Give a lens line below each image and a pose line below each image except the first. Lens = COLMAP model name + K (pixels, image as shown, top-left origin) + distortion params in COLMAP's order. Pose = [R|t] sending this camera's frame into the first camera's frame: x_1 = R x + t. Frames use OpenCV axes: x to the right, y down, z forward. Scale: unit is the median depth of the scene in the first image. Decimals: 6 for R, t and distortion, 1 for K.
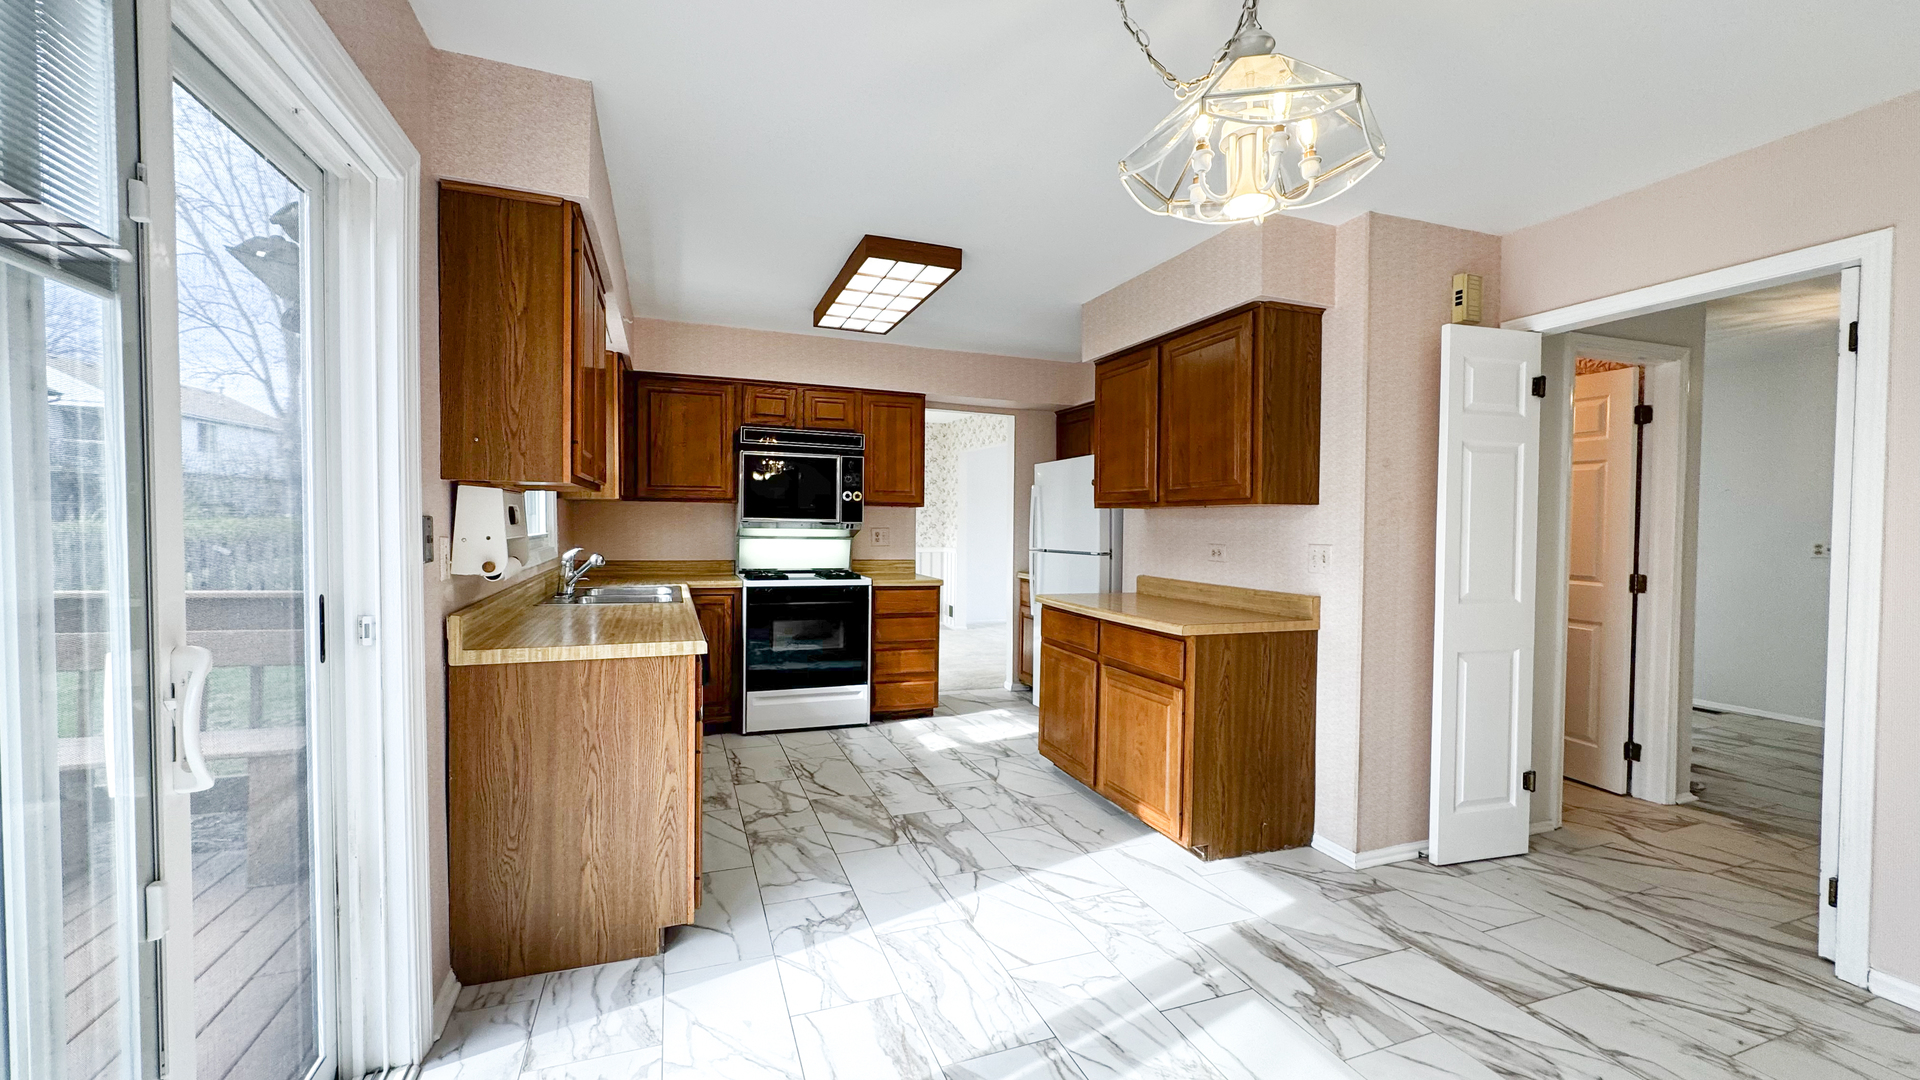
lens RADIAL K [[764.2, 0, 955.1], [0, 764.2, 551.7], [0, 0, 1]] dist [-0.001027, -0.000007]
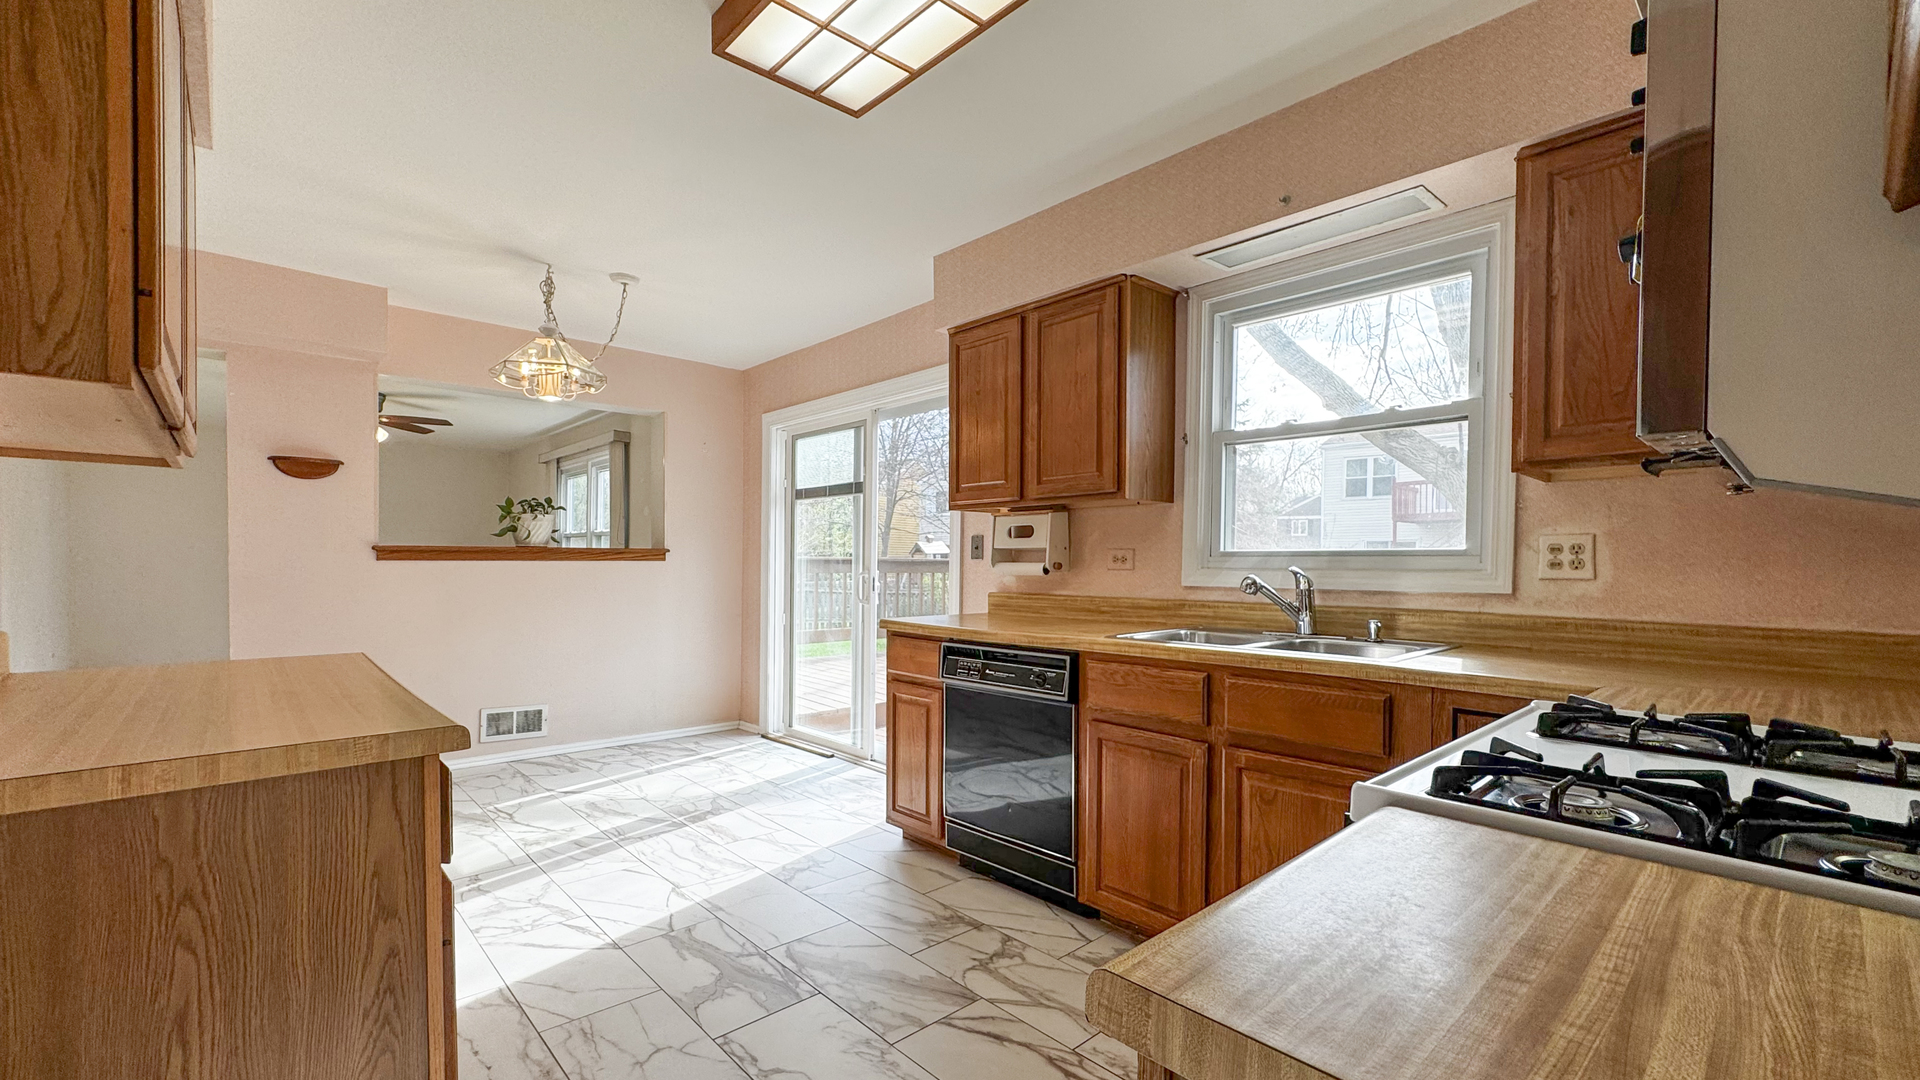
lens RADIAL K [[764.2, 0, 975.7], [0, 764.2, 576.8], [0, 0, 1]] dist [-0.001027, -0.000007]
pose [[-0.914394, -0.009382, -0.404716, 0.061609], [-0.030143, 0.998534, 0.044955, -0.026900], [0.403701, 0.053306, -0.913337, 1.769108]]
